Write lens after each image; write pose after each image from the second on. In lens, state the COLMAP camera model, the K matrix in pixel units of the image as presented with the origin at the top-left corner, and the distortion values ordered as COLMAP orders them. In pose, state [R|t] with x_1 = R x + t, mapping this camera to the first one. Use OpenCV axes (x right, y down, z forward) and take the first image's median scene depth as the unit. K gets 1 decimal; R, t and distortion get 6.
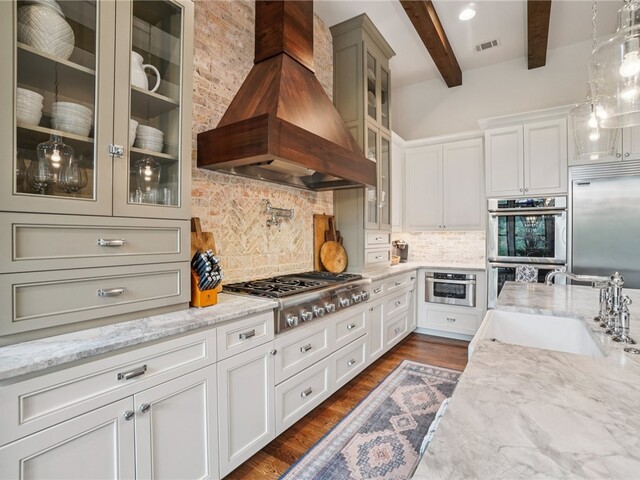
lens RADIAL K [[319.6, 0, 320.4], [0, 319.6, 234.9], [0, 0, 1]] dist [-0.057395, 0.020529]
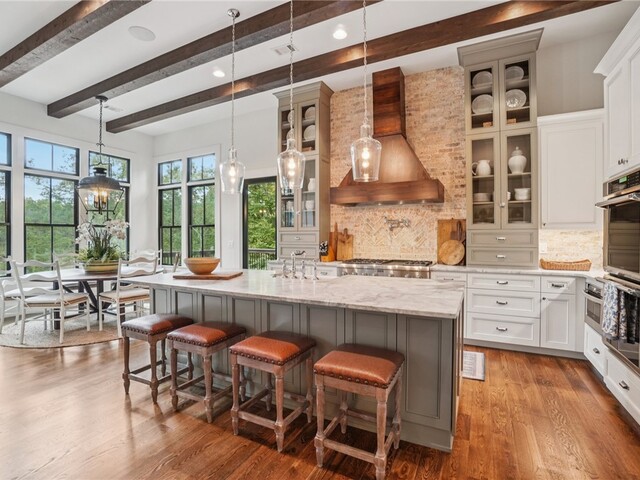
lens RADIAL K [[312.2, 0, 318.2], [0, 312.2, 237.8], [0, 0, 1]] dist [-0.058888, 0.017362]
pose [[0.101734, 0.008859, -0.994772, 1.227736], [0.008998, 0.999911, 0.009825, -0.005708], [0.994771, -0.009951, 0.101645, 0.349060]]
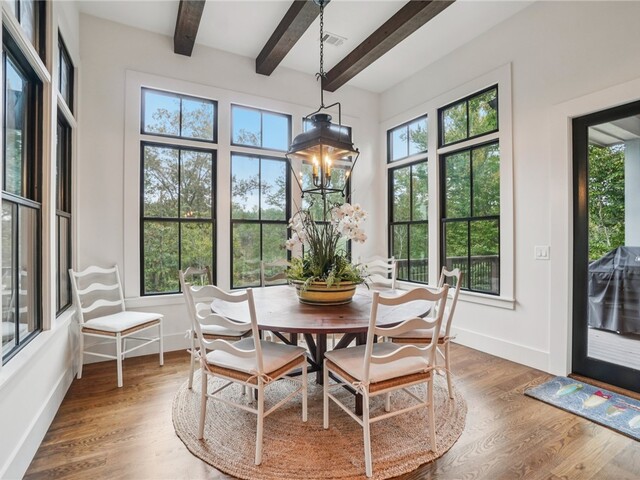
lens RADIAL K [[312.2, 0, 318.2], [0, 312.2, 237.8], [0, 0, 1]] dist [-0.058888, 0.017362]
pose [[-0.463599, 0.001686, -0.886044, 0.446481], [0.009702, 0.999948, -0.003173, -0.002171], [0.885992, -0.010068, -0.463591, -0.147301]]
